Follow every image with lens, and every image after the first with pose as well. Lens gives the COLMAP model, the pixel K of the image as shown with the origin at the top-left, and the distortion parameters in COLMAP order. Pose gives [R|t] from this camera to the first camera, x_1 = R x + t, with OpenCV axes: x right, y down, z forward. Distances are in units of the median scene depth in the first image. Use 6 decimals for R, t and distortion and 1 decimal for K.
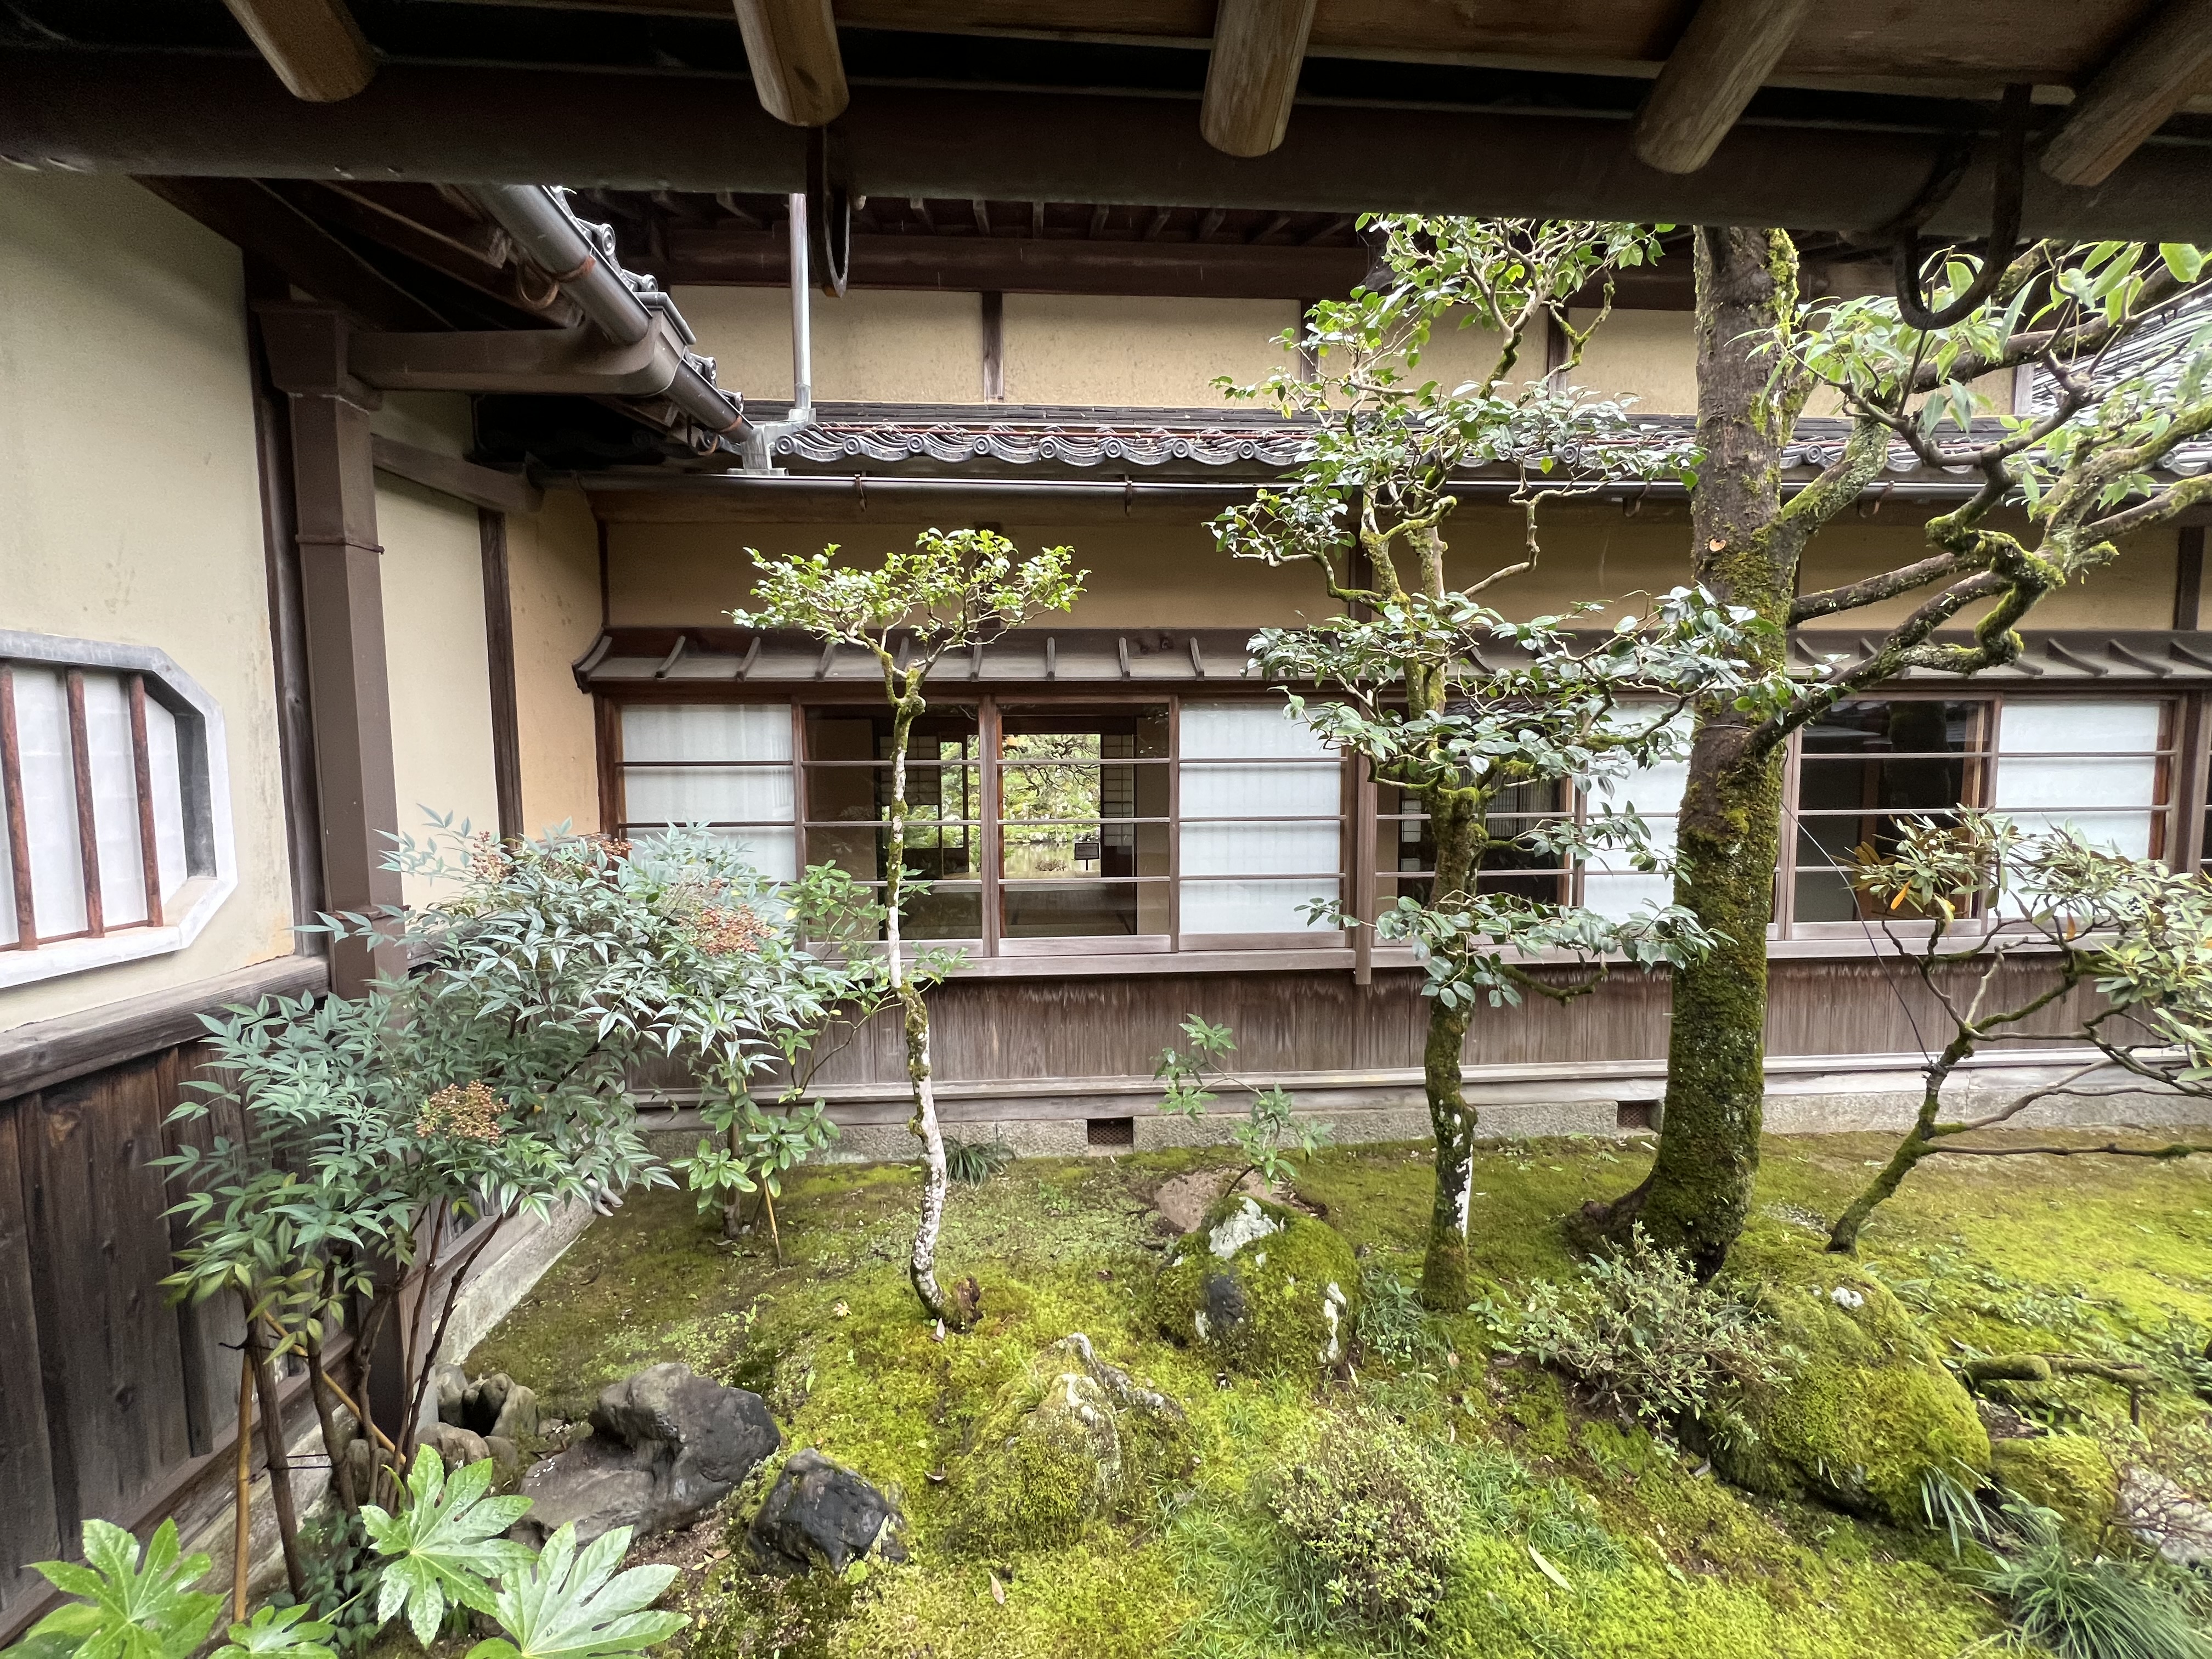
lens RADIAL K [[900.1, 0, 1106.0], [0, 900.1, 829.5], [0, 0, 1]] dist [-0.001237, -0.000165]
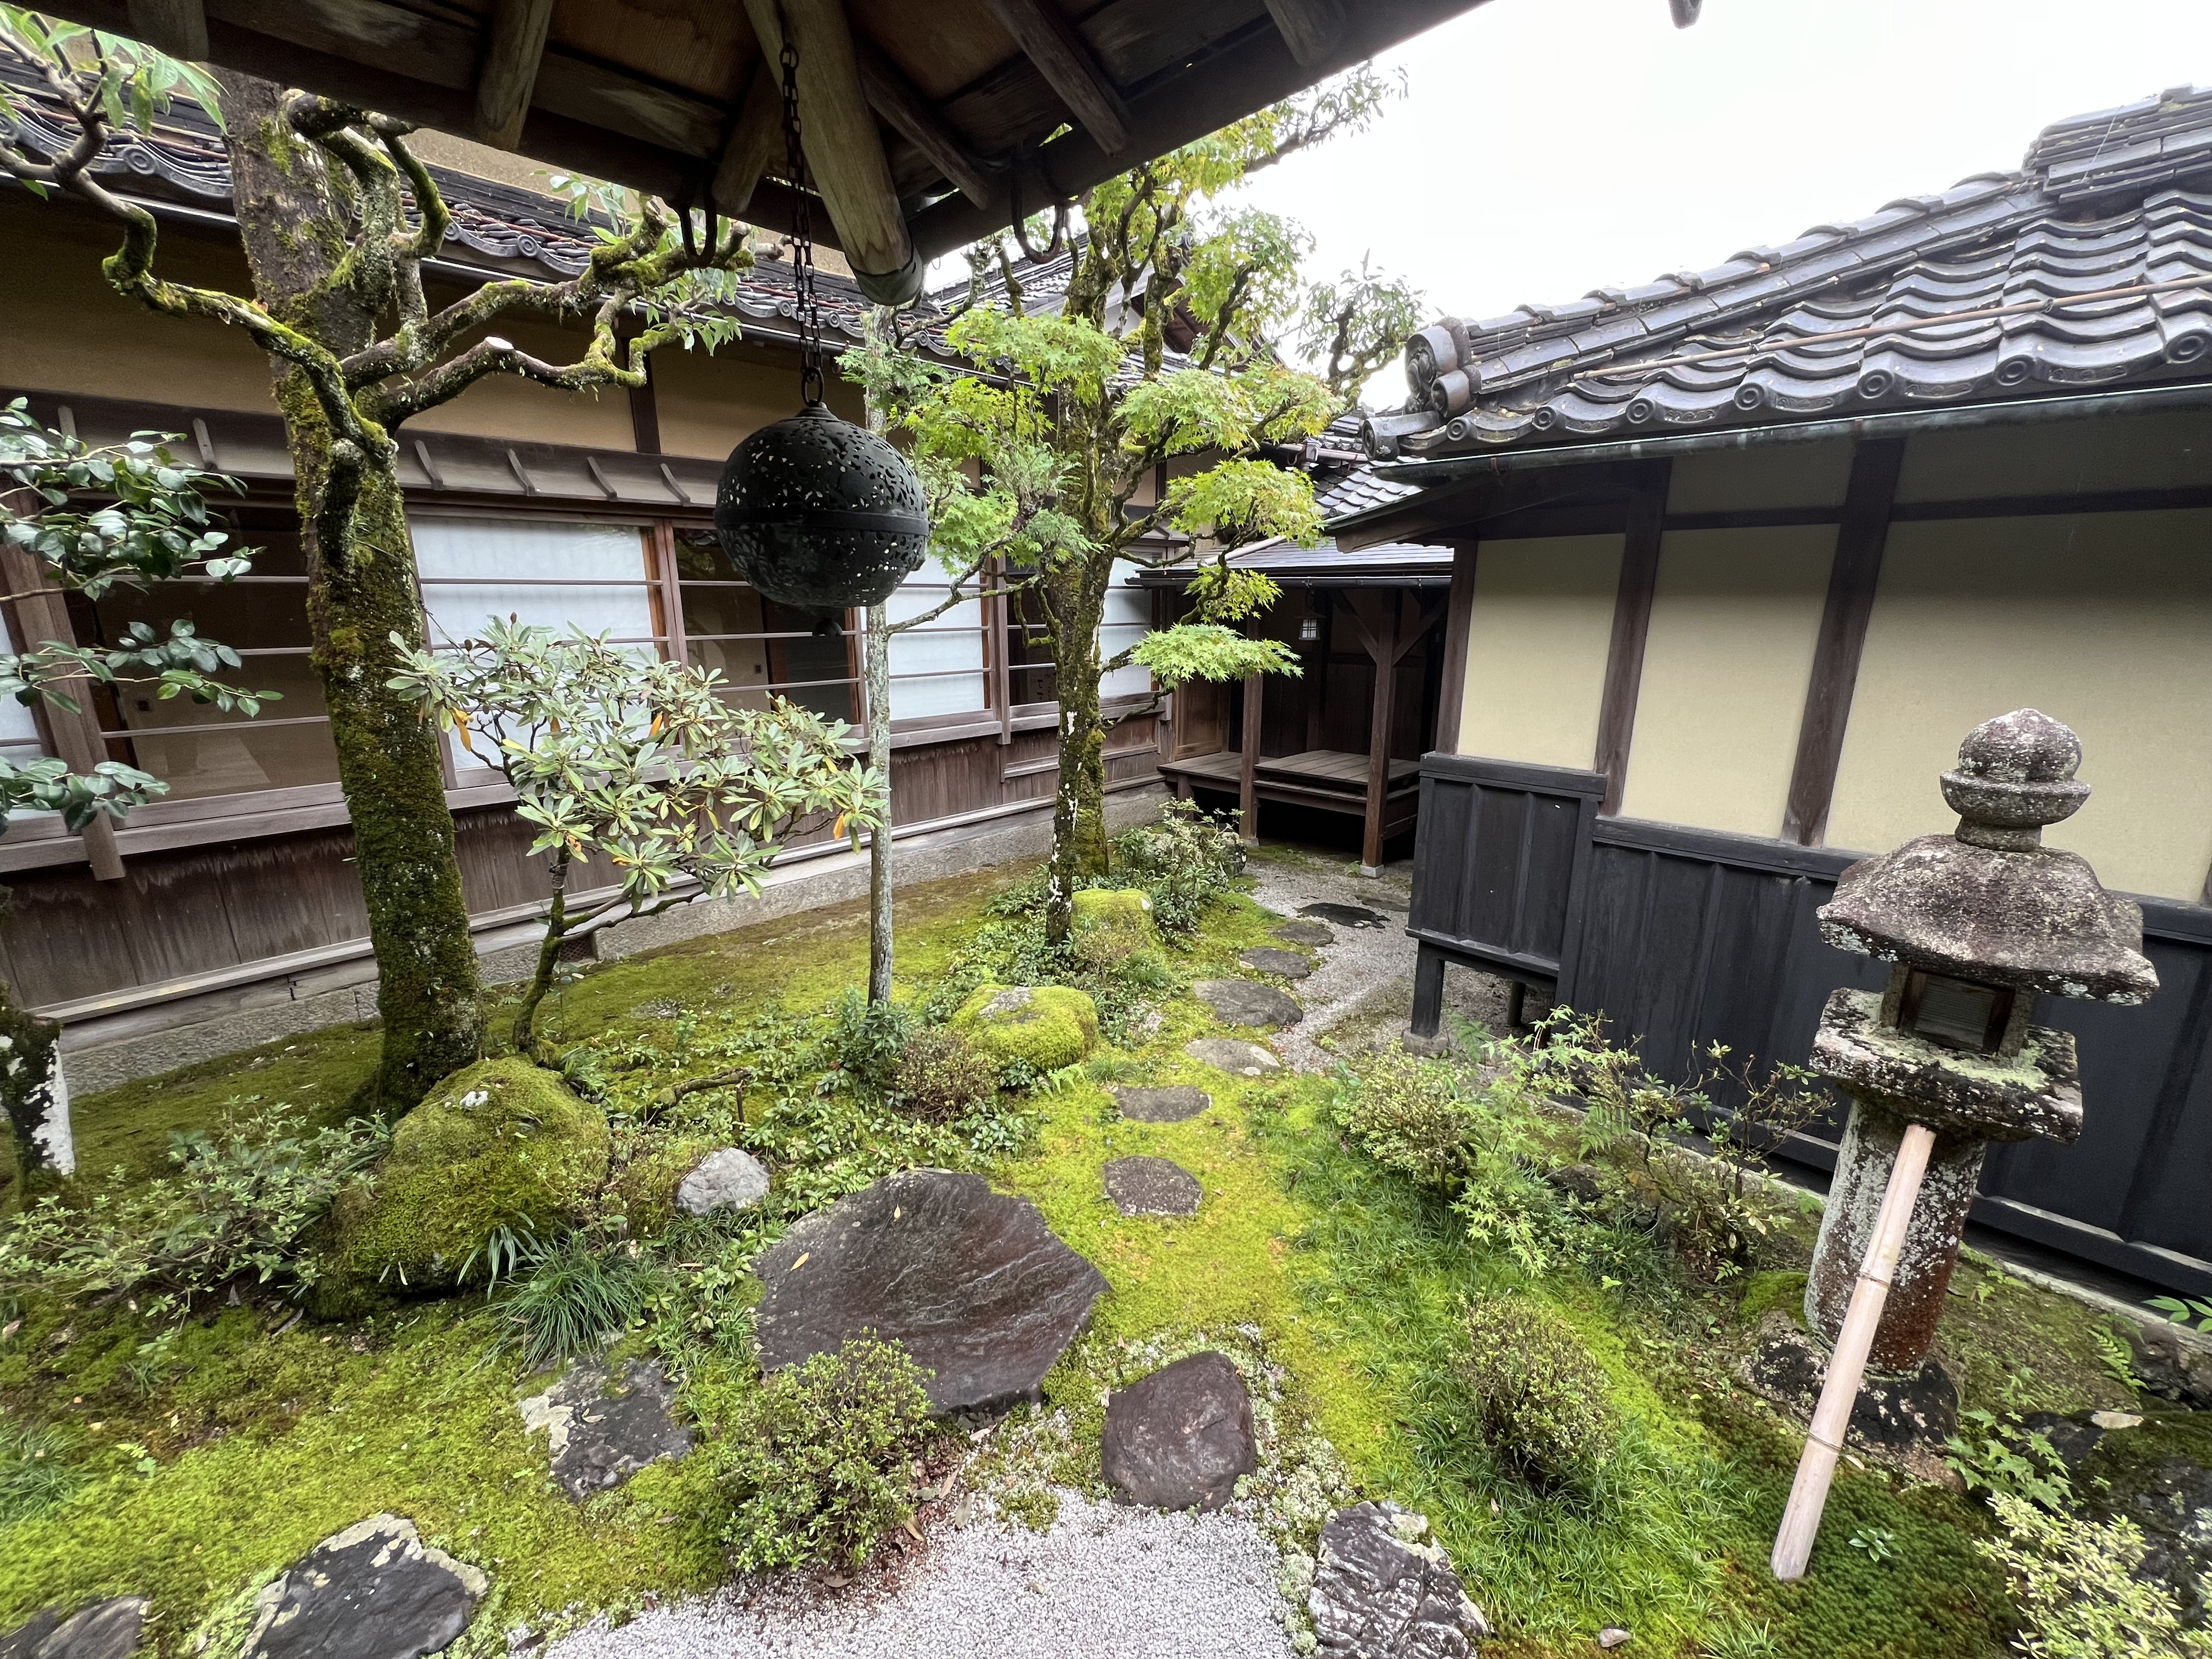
lens RADIAL K [[900.1, 0, 1106.0], [0, 900.1, 829.5], [0, 0, 1]] dist [-0.001237, -0.000165]
pose [[0.740583, -0.164492, 0.651520, 0.645401], [0.052161, 0.980722, 0.188316, 0.046485], [-0.669937, -0.105480, 0.734887, -0.202767]]
